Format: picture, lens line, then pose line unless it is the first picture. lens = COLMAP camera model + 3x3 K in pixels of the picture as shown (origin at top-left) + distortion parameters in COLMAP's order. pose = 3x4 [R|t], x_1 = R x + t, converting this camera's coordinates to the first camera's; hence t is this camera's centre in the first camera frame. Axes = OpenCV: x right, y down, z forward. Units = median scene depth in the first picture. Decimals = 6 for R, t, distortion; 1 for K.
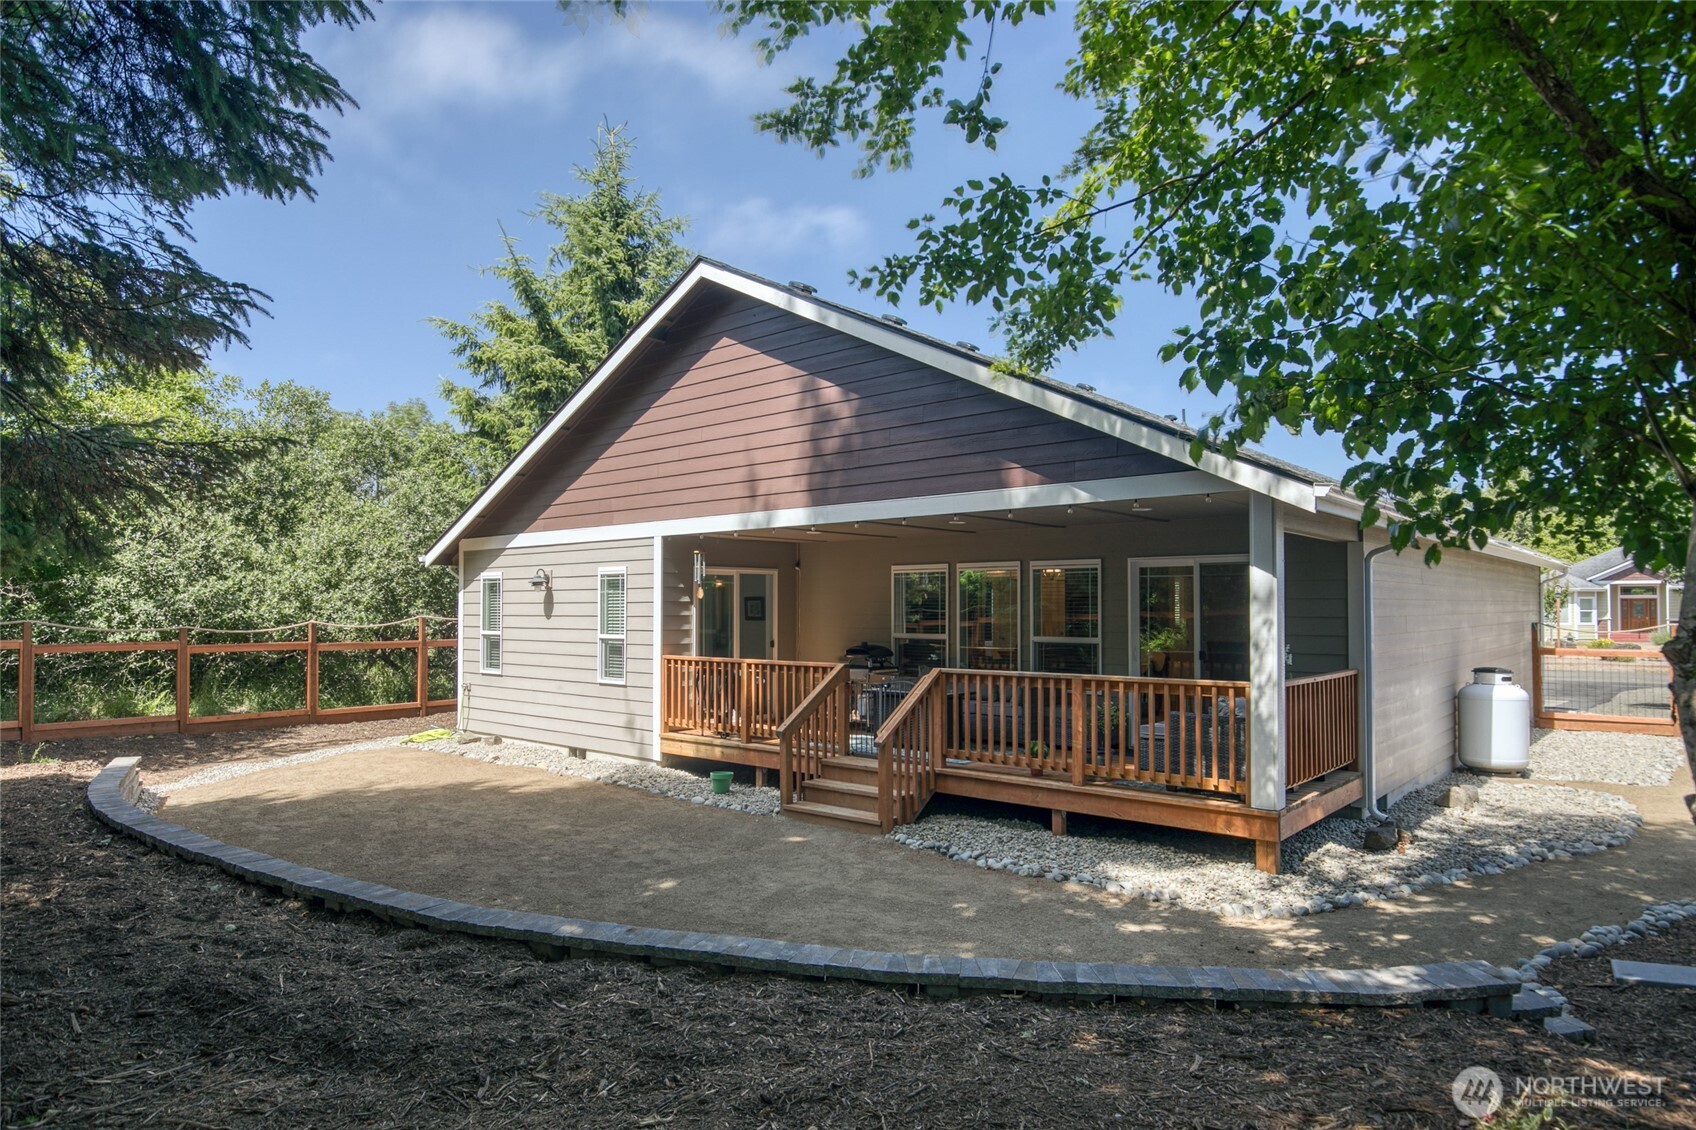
lens RADIAL K [[997.8, 0, 847.5], [0, 997.8, 581.3], [0, 0, 1]] dist [-0.021801, 0.009595]
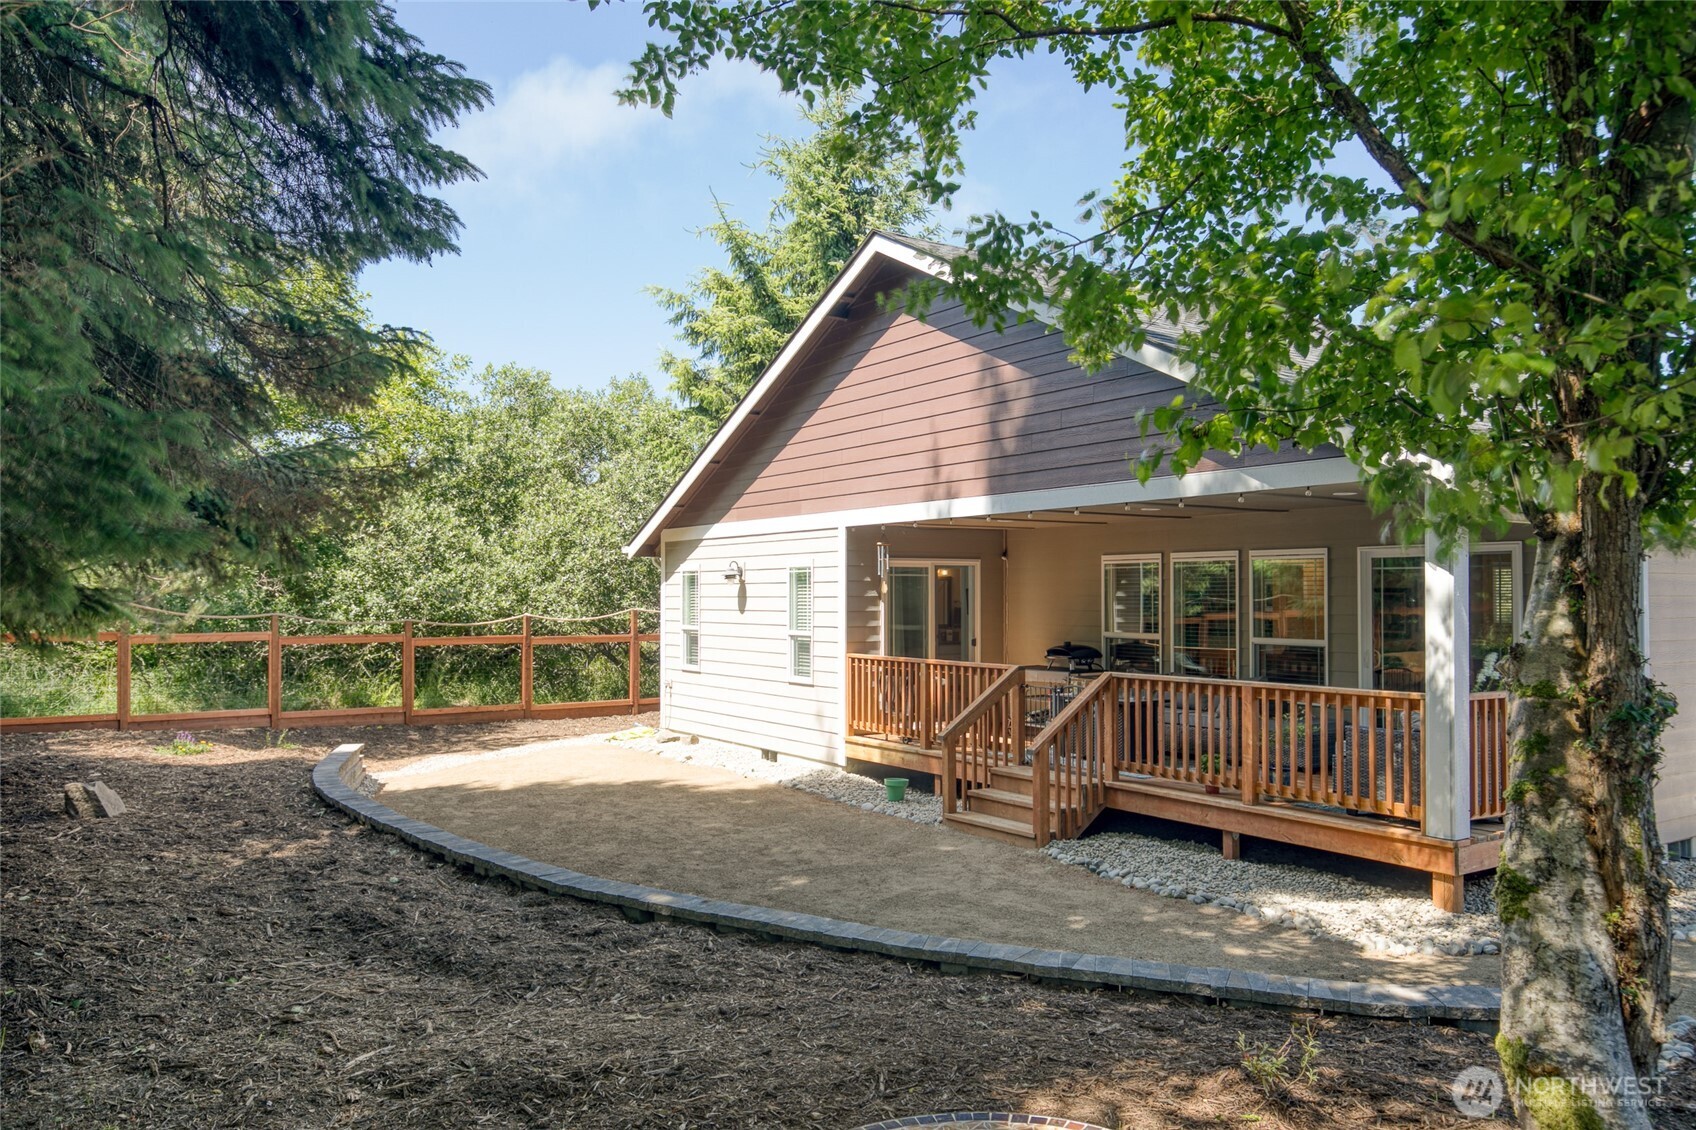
lens RADIAL K [[1224.8, 0, 848.0], [0, 1224.8, 565.0], [0, 0, 1]] dist [-0.000541, -0.003801]
pose [[0.964078, -0.006367, -0.265543, 0.132289], [0.006933, 0.999975, 0.001194, -0.011638], [0.265529, -0.002992, 0.964098, -0.122086]]
